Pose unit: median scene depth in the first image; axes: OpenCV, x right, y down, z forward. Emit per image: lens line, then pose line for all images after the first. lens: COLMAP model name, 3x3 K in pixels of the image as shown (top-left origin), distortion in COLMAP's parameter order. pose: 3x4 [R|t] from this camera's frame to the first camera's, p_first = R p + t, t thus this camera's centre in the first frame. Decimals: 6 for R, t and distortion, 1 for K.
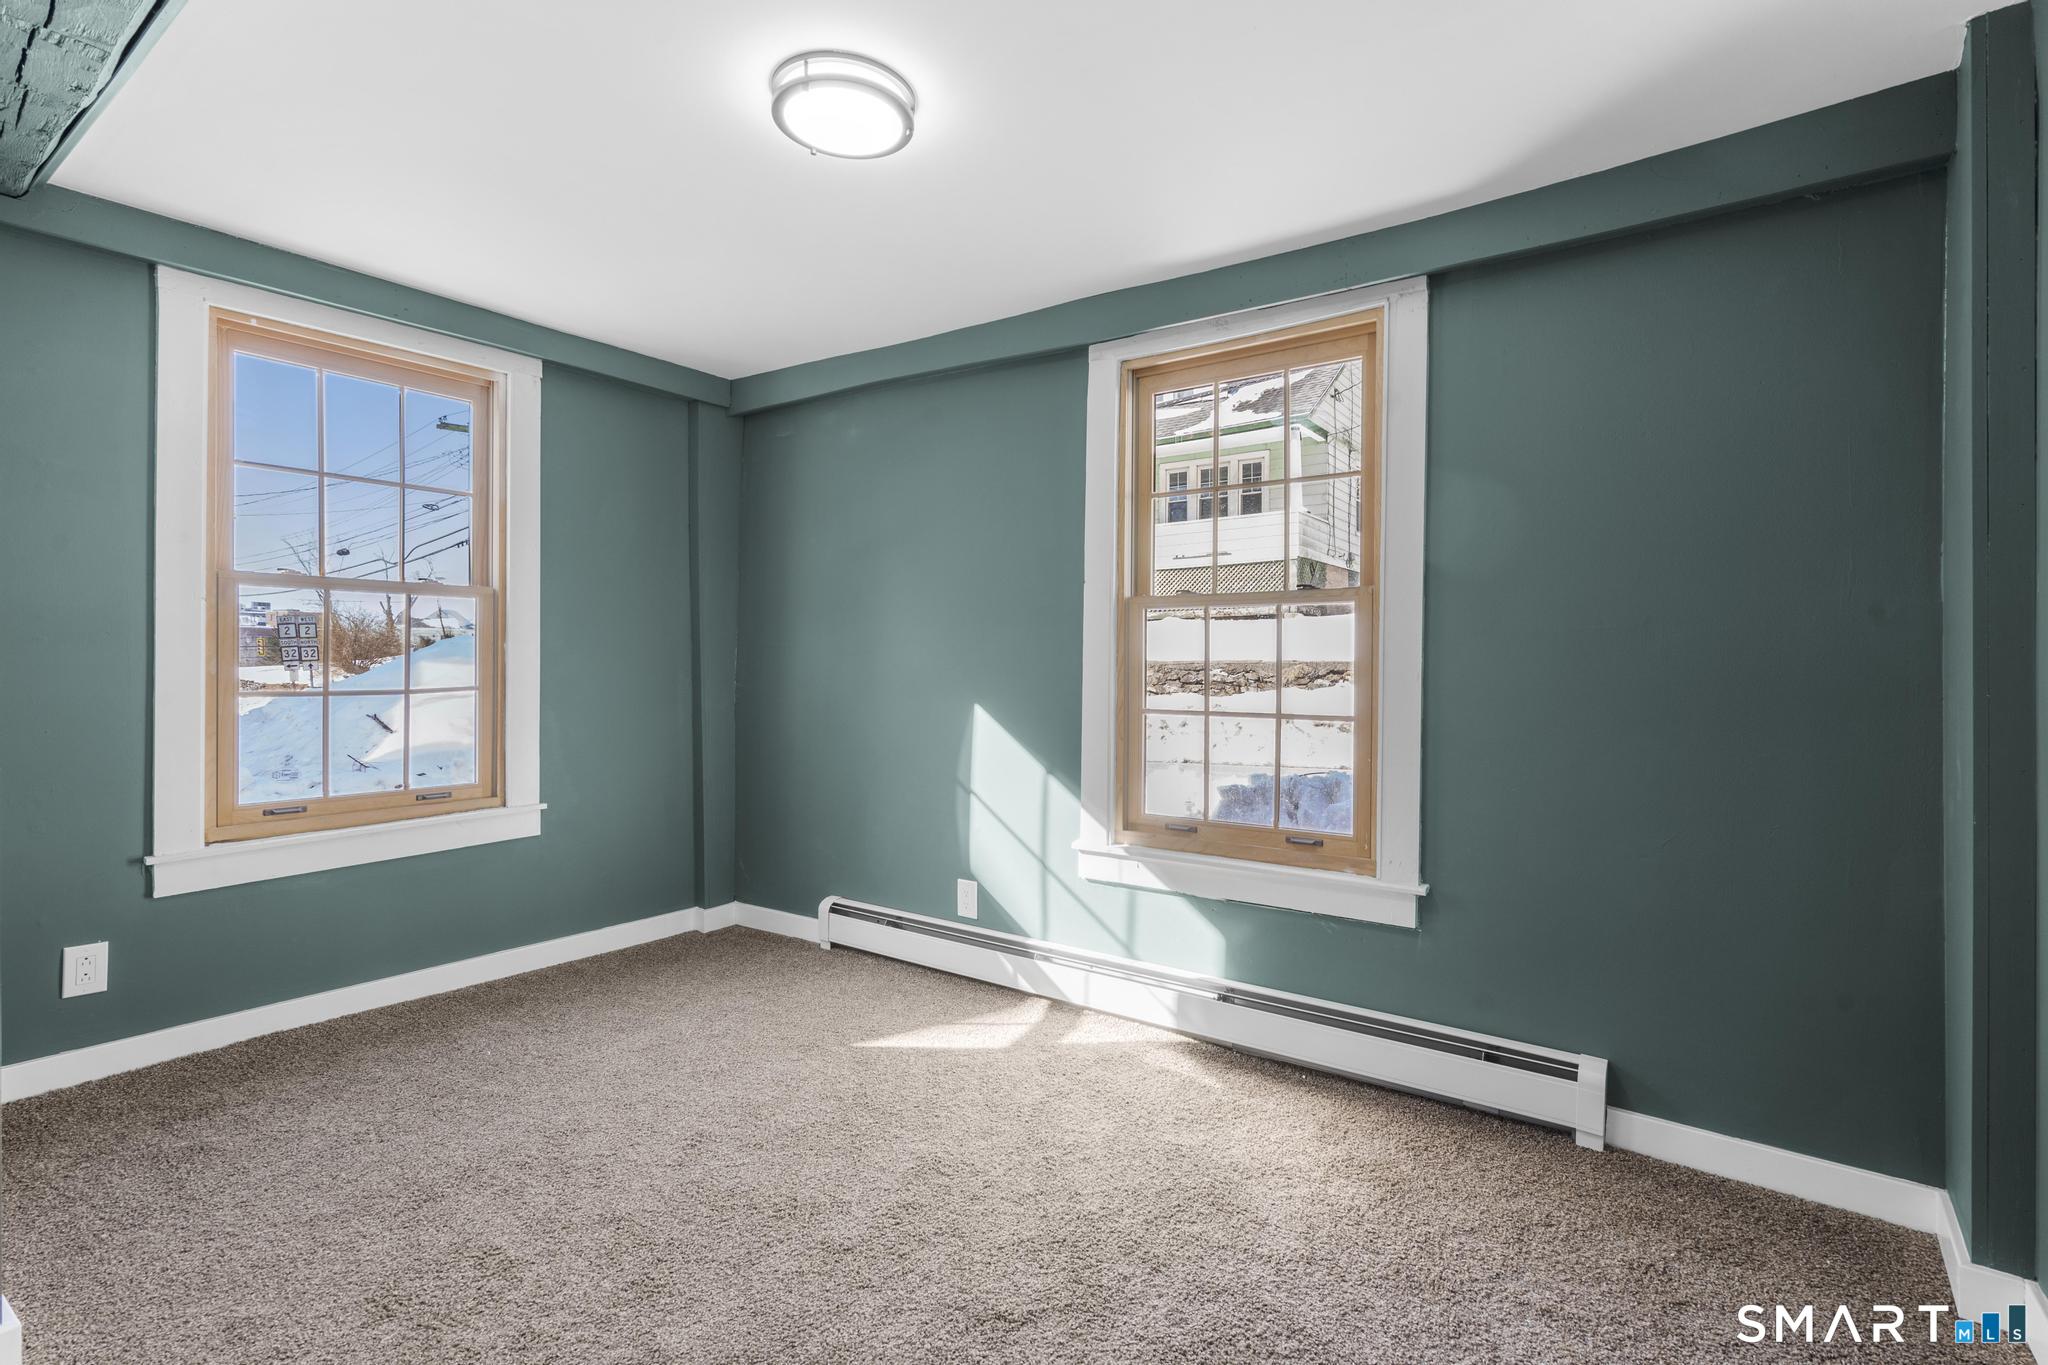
lens RADIAL K [[923.8, 0, 1024.5], [0, 923.8, 676.0], [0, 0, 1]] dist [-0.007149, 0.005008]
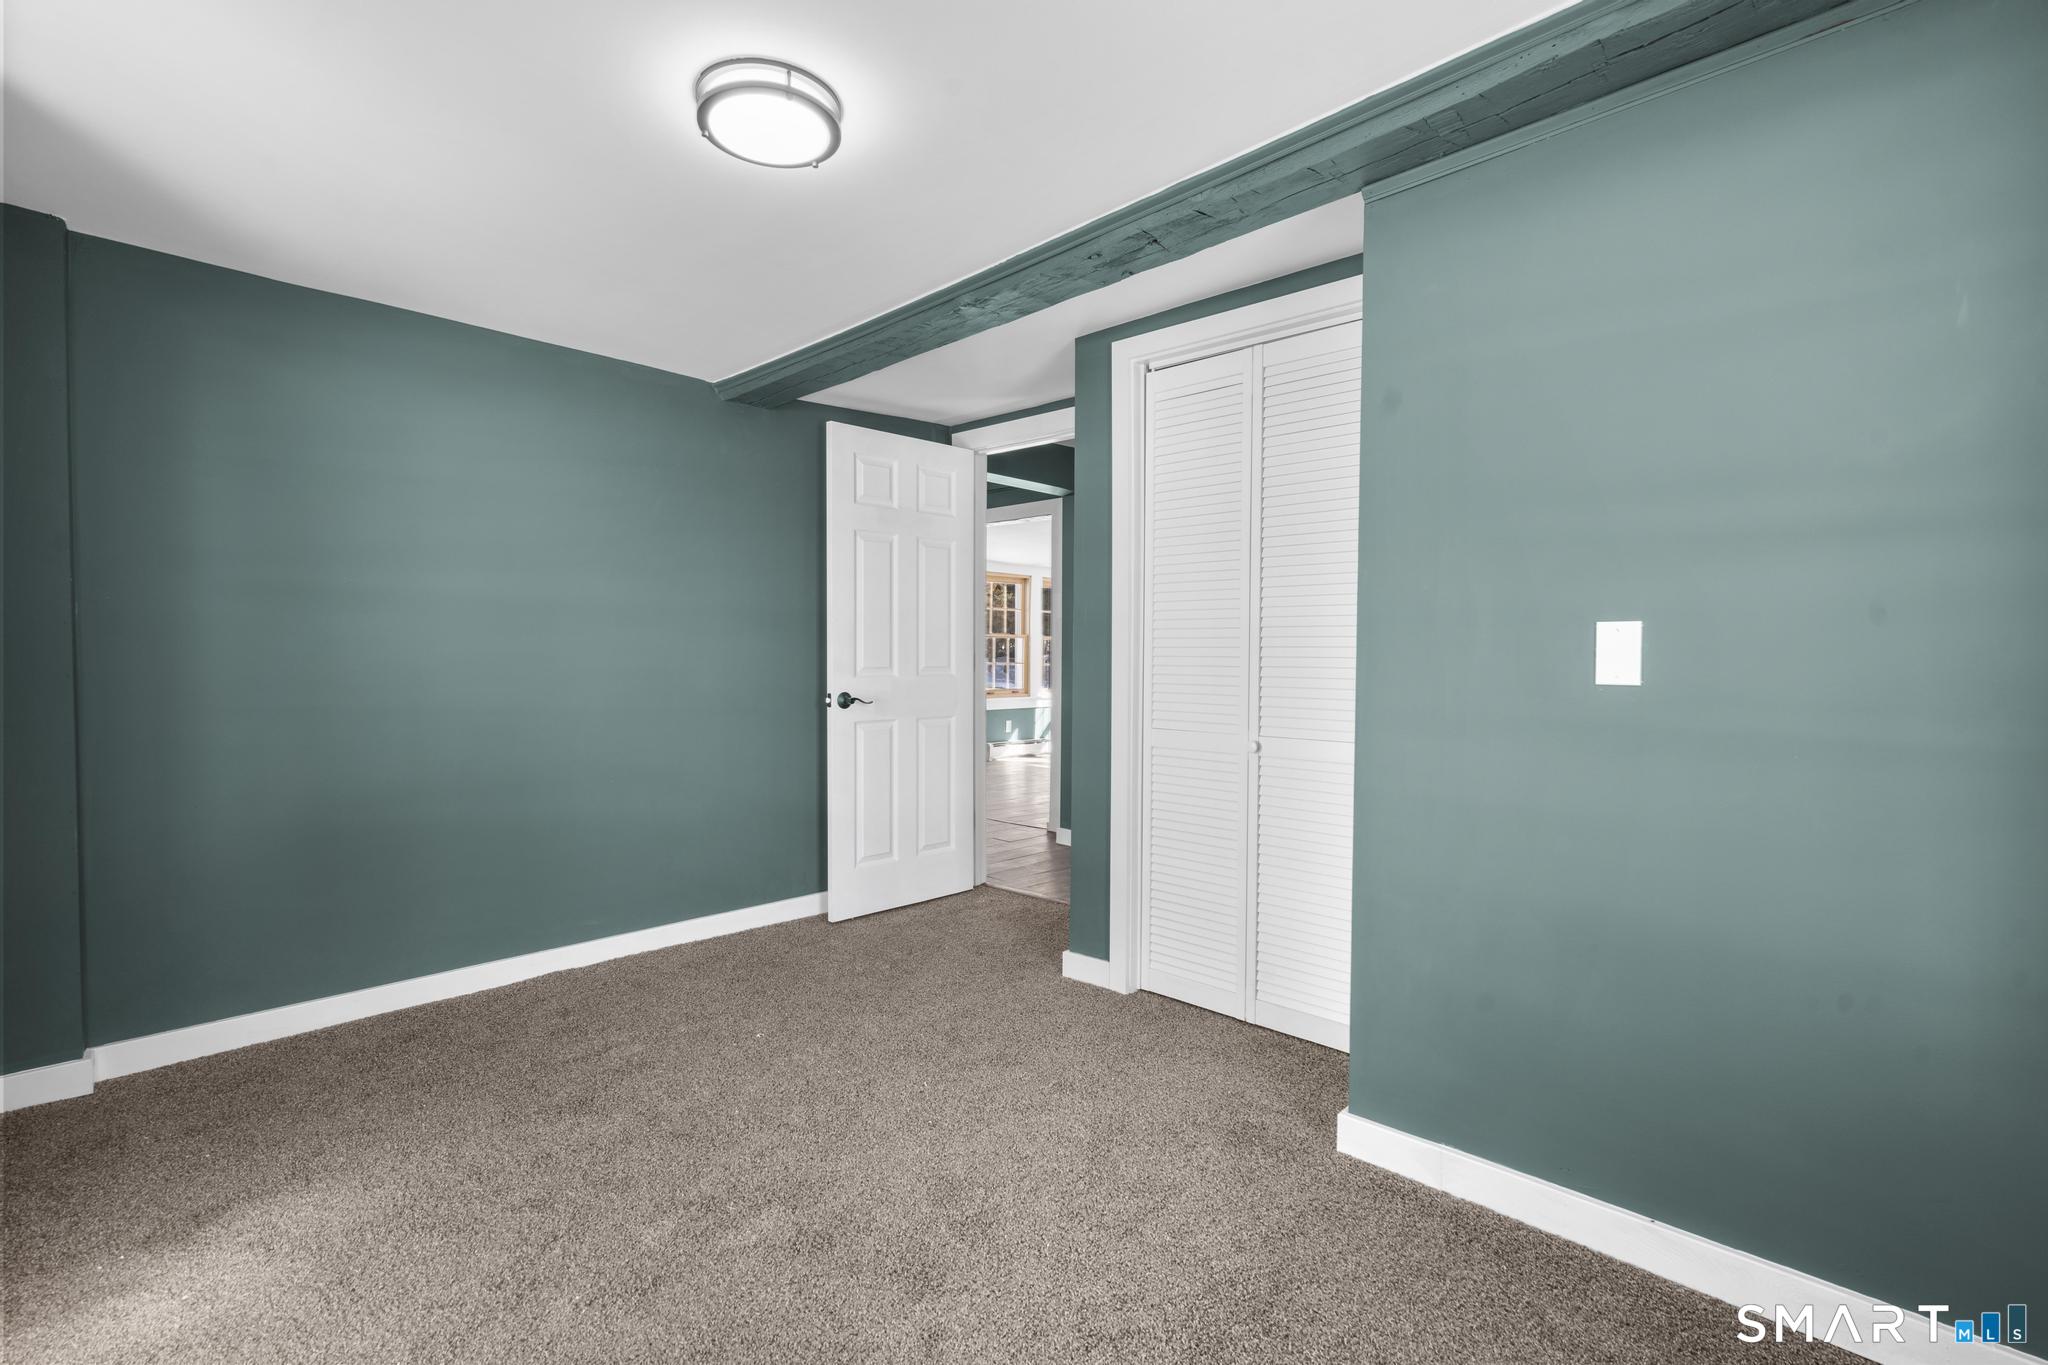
lens RADIAL K [[923.8, 0, 1024.5], [0, 923.8, 676.0], [0, 0, 1]] dist [-0.007149, 0.005008]
pose [[-0.989038, -0.012148, 0.147163, -0.384137], [-0.006930, 0.999331, 0.035920, -0.026619], [-0.147501, 0.034506, -0.988460, 1.214419]]
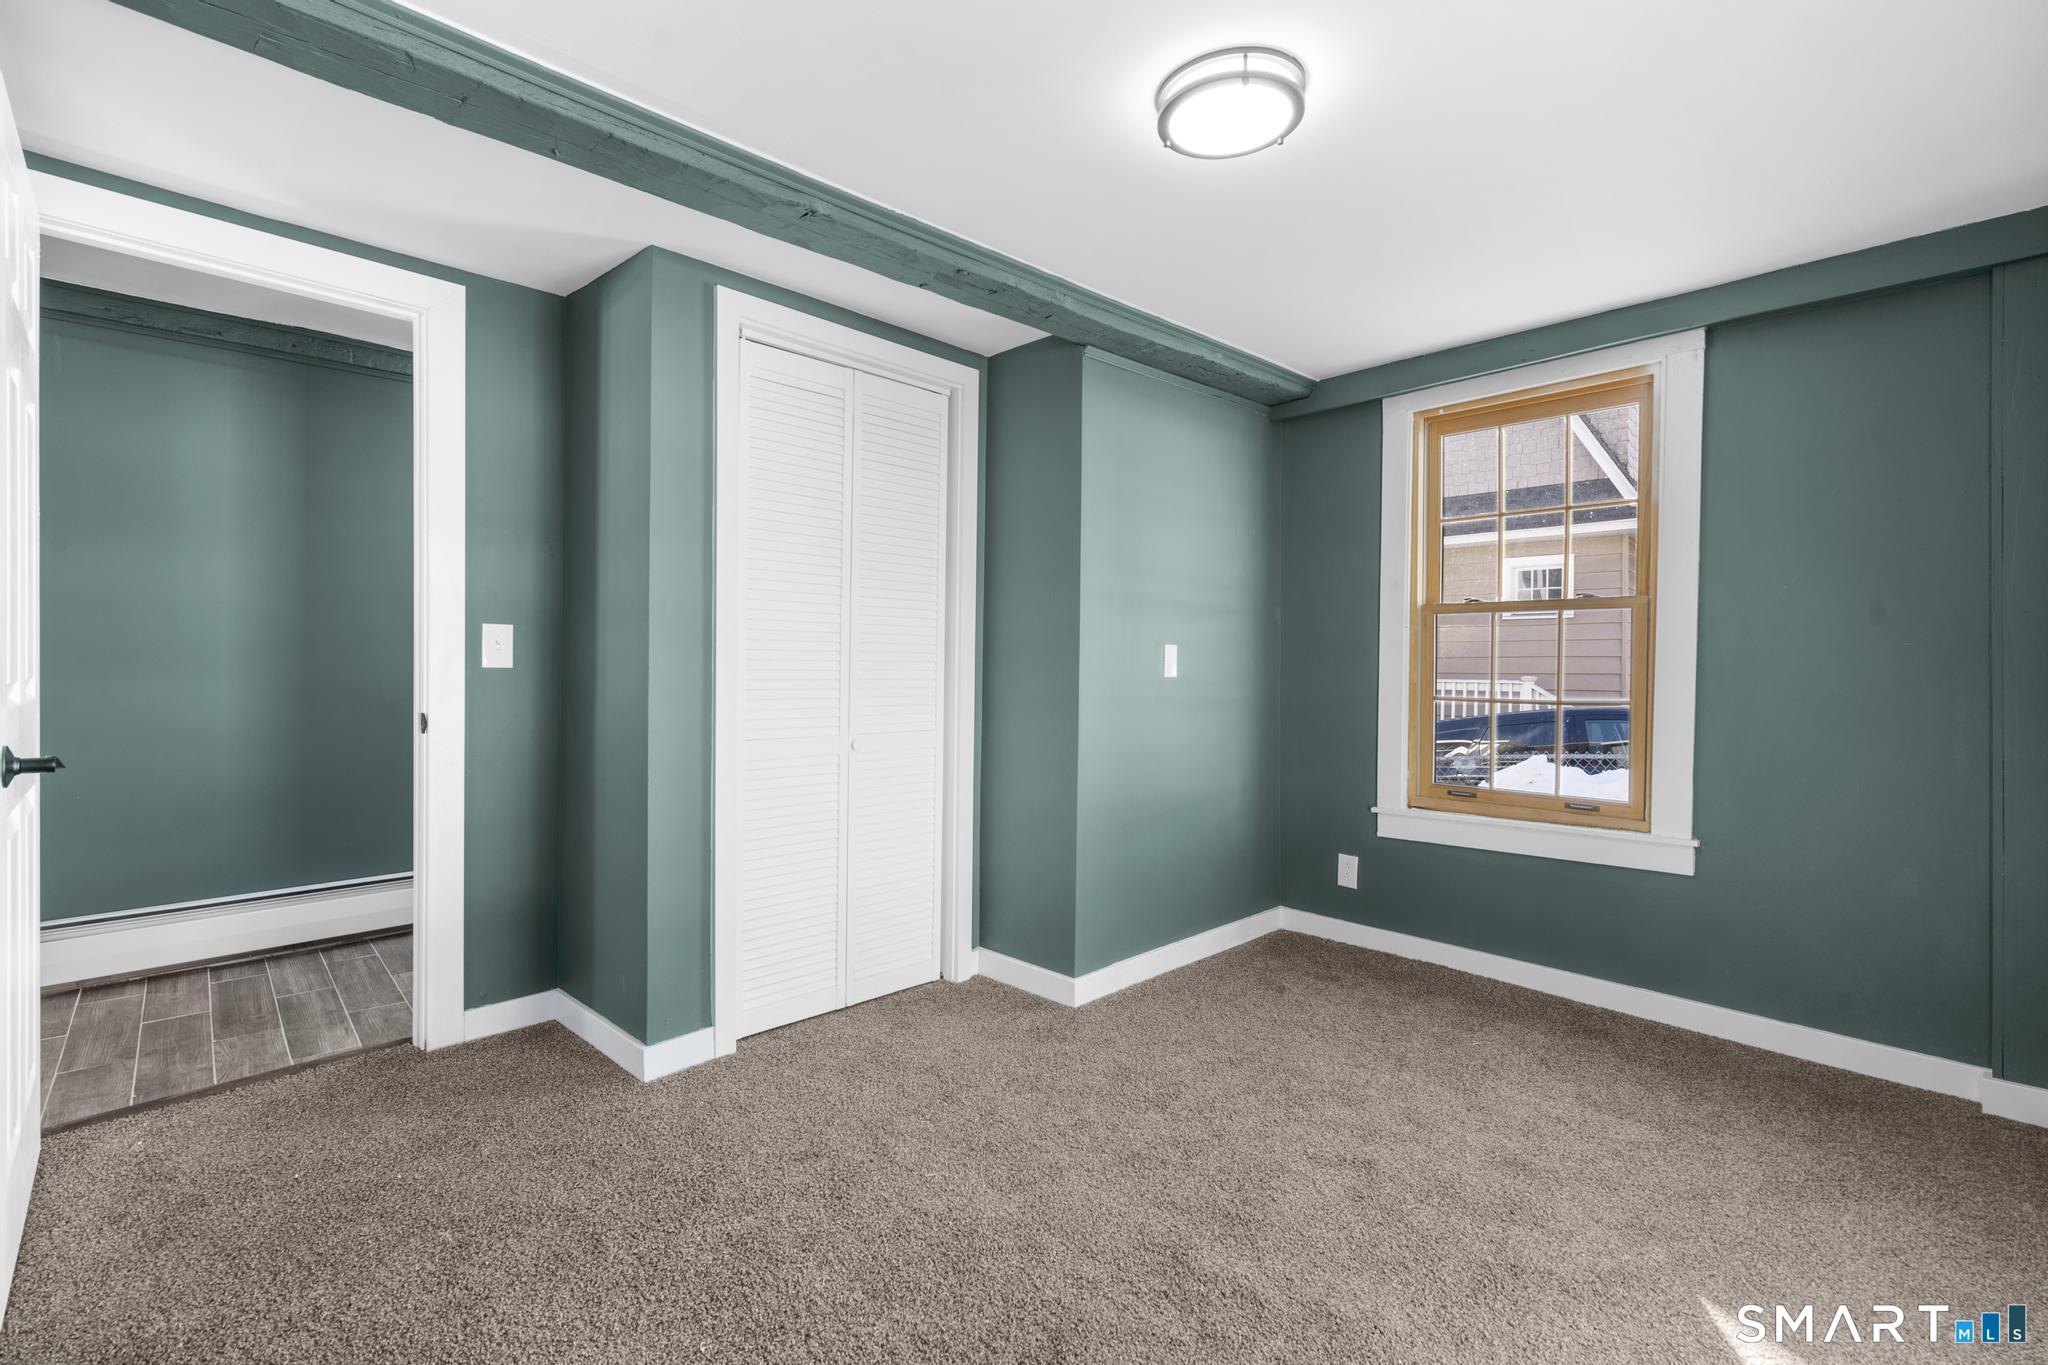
lens RADIAL K [[923.8, 0, 1024.5], [0, 923.8, 676.0], [0, 0, 1]] dist [-0.007149, 0.005008]
pose [[-0.177645, 0.008443, -0.984058, 0.494817], [-0.022260, 0.999673, 0.012595, -0.014332], [0.983843, 0.024143, -0.177399, 0.599405]]
